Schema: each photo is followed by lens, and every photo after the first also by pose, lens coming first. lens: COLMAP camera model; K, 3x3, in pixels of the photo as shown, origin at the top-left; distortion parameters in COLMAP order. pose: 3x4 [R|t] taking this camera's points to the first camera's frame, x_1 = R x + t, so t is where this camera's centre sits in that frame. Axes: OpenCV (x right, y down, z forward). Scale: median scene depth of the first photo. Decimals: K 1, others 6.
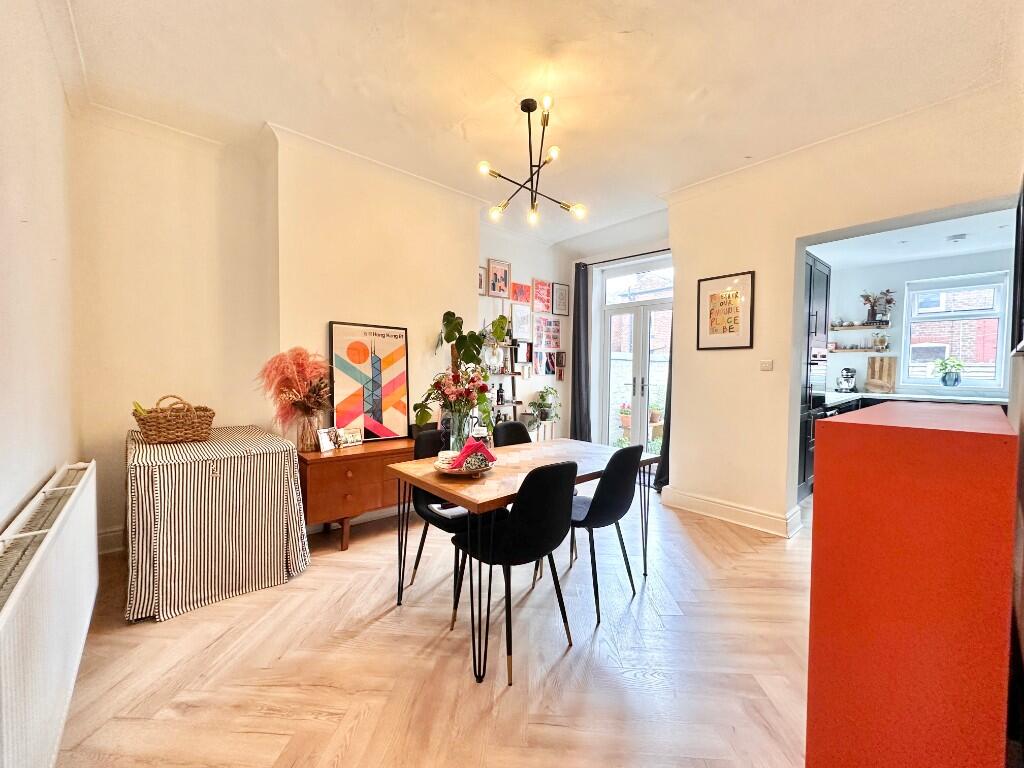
lens RADIAL K [[415.0, 0, 512.0], [0, 415.0, 384.0], [0, 0, 1]] dist [-0.000552, 0.000099]
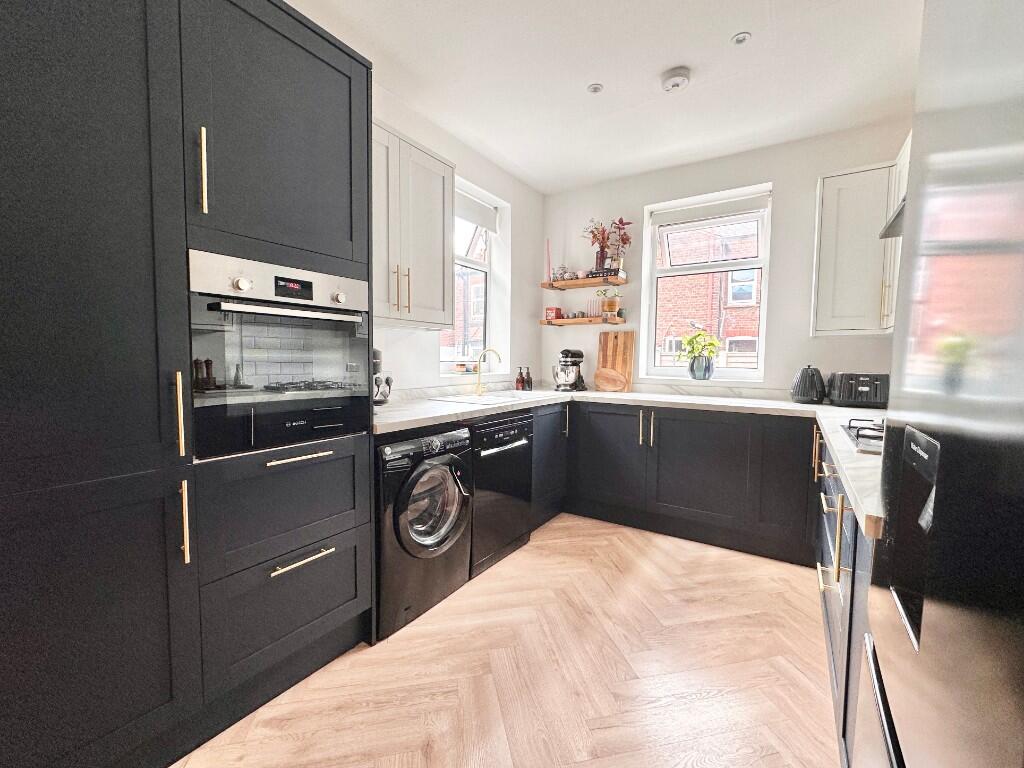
lens RADIAL K [[424.2, 0, 512.8], [0, 424.2, 383.2], [0, 0, 1]] dist [-0.000603, 0.000149]
pose [[0.965005, -0.007340, 0.262127, 0.952929], [0.004753, 0.999934, 0.010503, 0.004760], [-0.262187, -0.008889, 0.964976, 0.719625]]
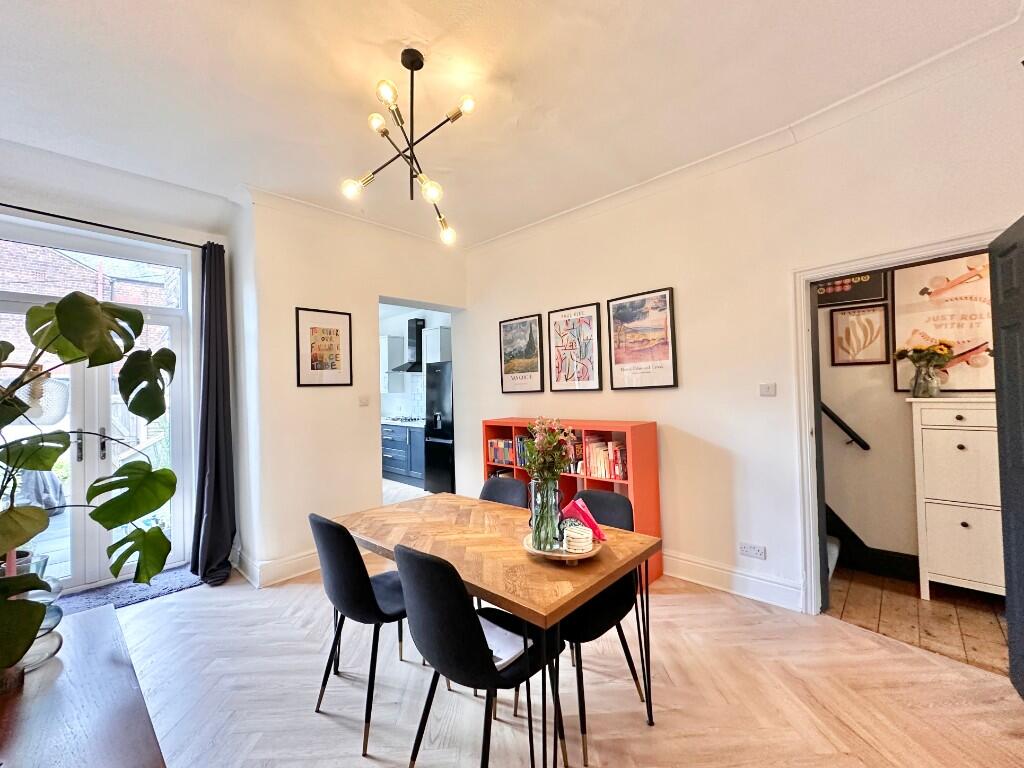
lens RADIAL K [[424.2, 0, 512.8], [0, 424.2, 383.2], [0, 0, 1]] dist [-0.000603, 0.000149]
pose [[-0.097369, 0.010803, 0.995190, -0.530698], [0.061064, 0.998122, -0.004860, -0.061069], [-0.993373, 0.060297, -0.097846, 0.681391]]
